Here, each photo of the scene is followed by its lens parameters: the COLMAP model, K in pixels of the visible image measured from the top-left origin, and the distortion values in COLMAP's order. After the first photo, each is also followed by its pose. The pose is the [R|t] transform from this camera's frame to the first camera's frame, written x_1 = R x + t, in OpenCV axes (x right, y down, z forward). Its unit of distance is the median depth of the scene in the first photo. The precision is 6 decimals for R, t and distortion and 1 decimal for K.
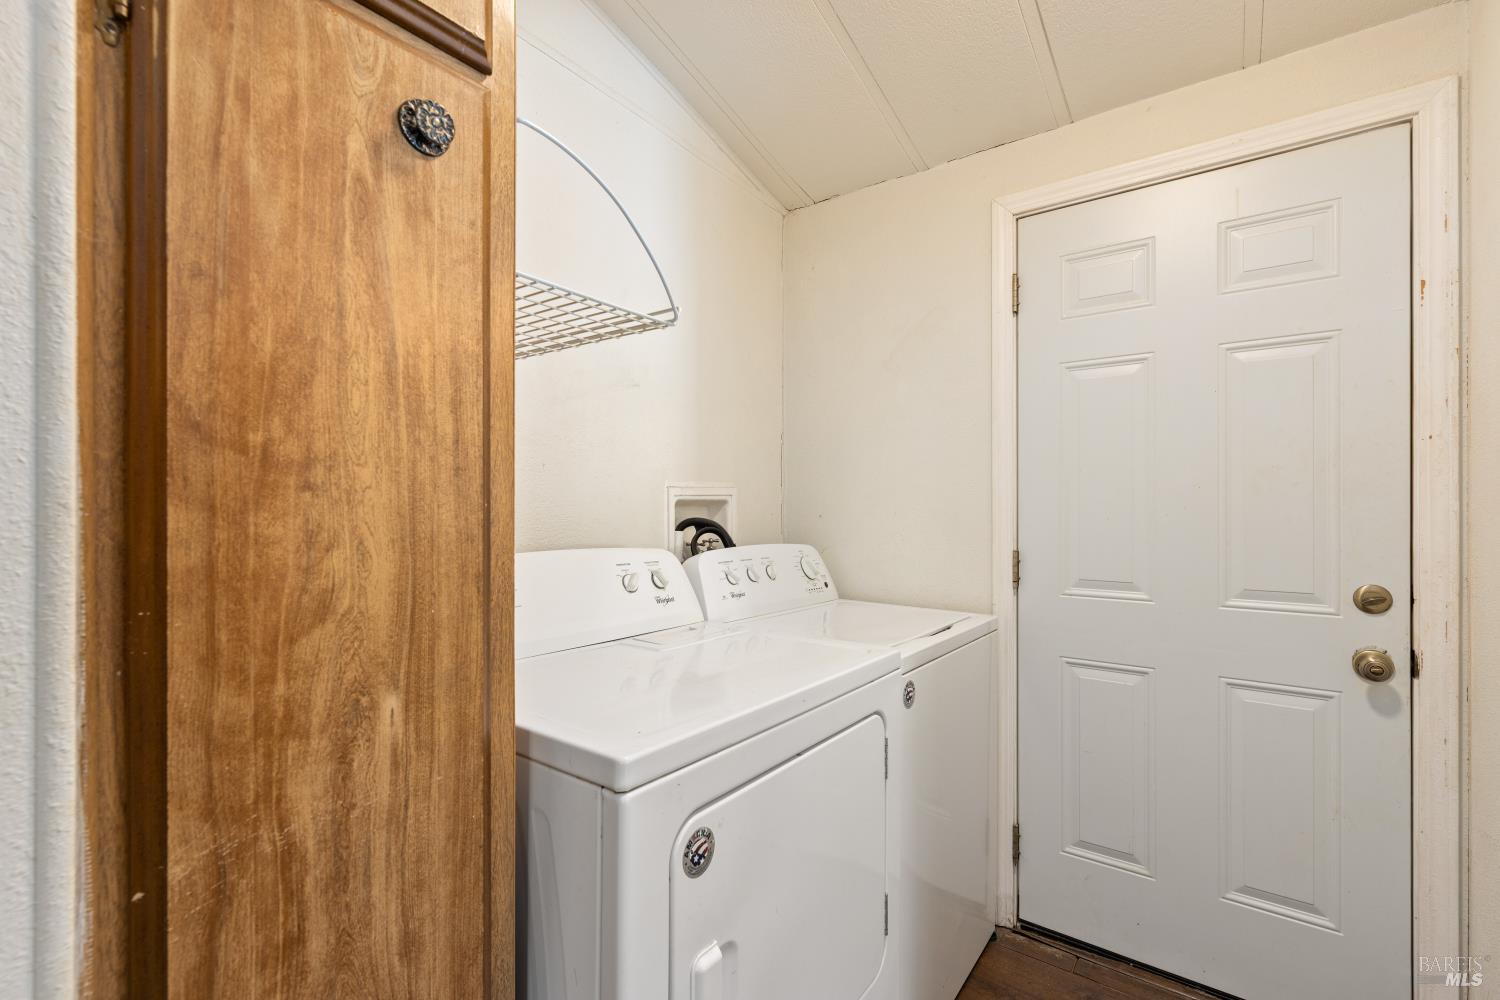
lens RADIAL K [[657.3, 0, 750.2], [0, 657.3, 507.7], [0, 0, 1]] dist [-0.003568, -0.000300]
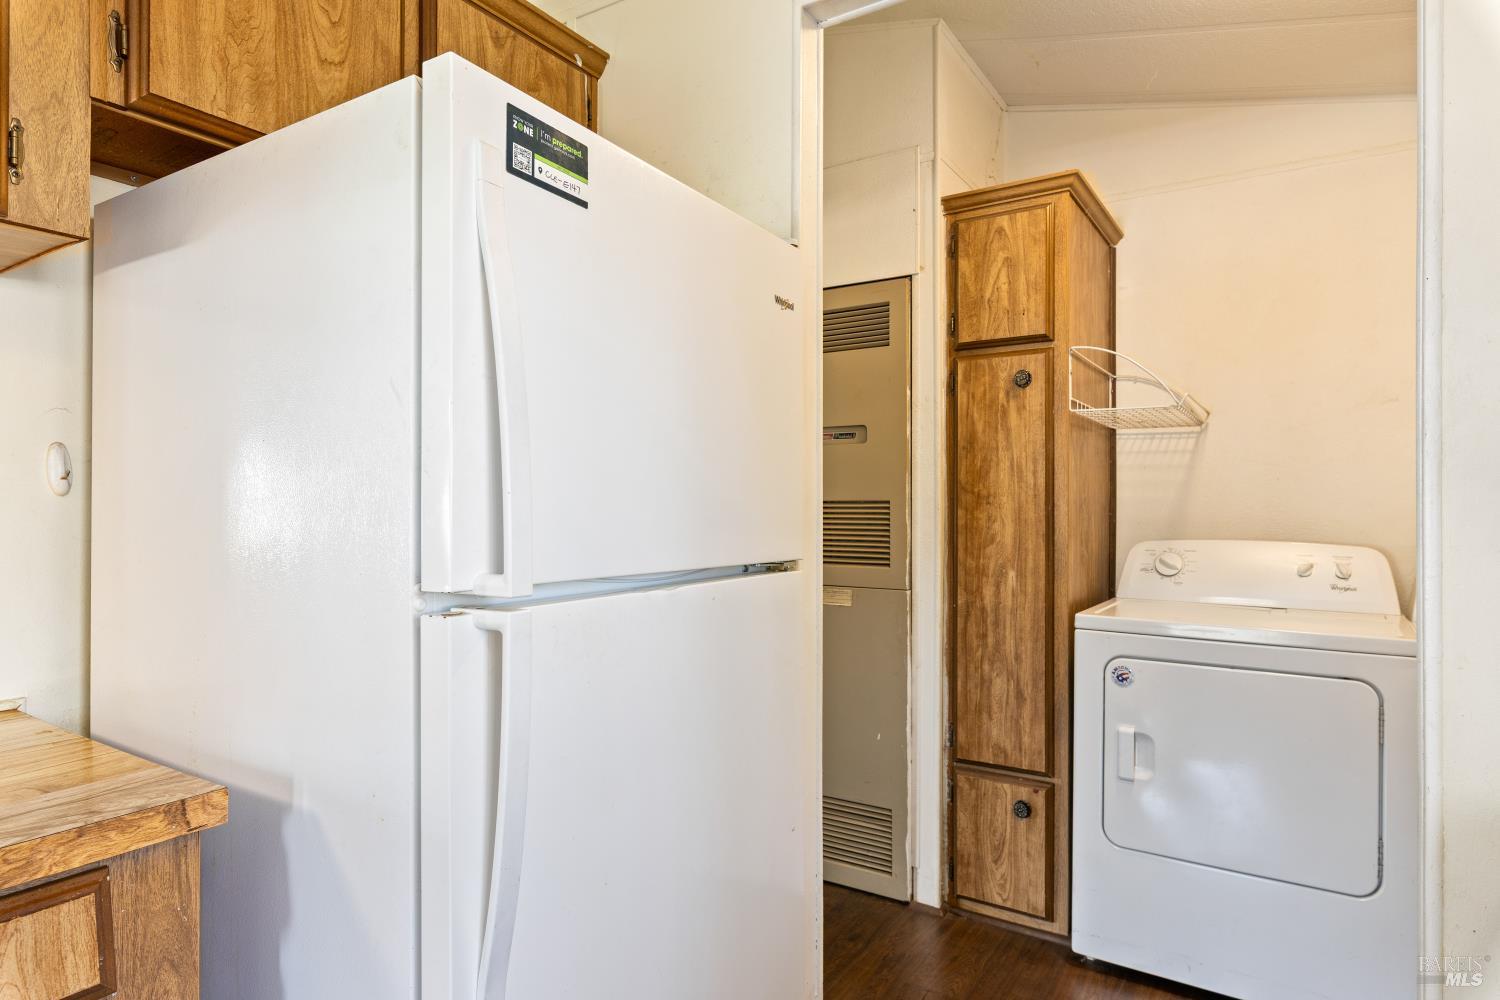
lens RADIAL K [[853.7, 0, 757.0], [0, 853.7, 500.2], [0, 0, 1]] dist [-0.007442, 0.000849]
pose [[0.049966, -0.004337, -0.998742, 3.592531], [-0.001283, 0.999989, -0.004407, -0.026081], [0.998750, 0.001502, 0.049960, -0.404858]]
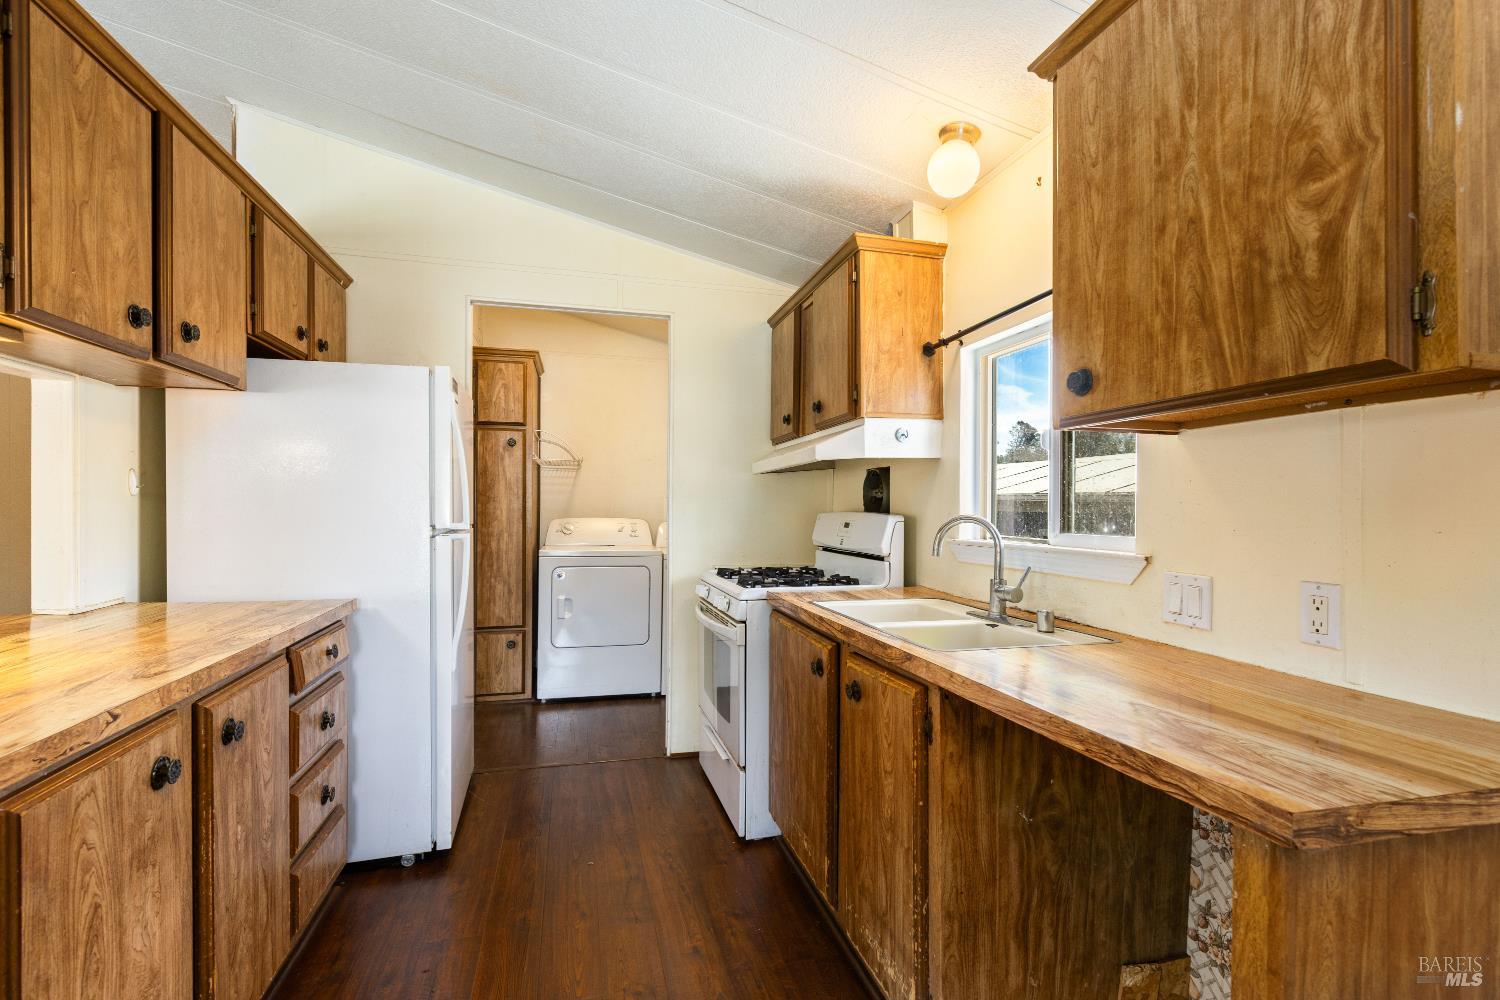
lens RADIAL K [[681.3, 0, 756.8], [0, 681.3, 506.9], [0, 0, 1]] dist [0.002775, -0.000573]
pose [[0.773354, 0.009255, -0.633906, 5.987818], [-0.006295, 0.999956, 0.006920, -0.036397], [0.633943, -0.001361, 0.773379, -2.792108]]
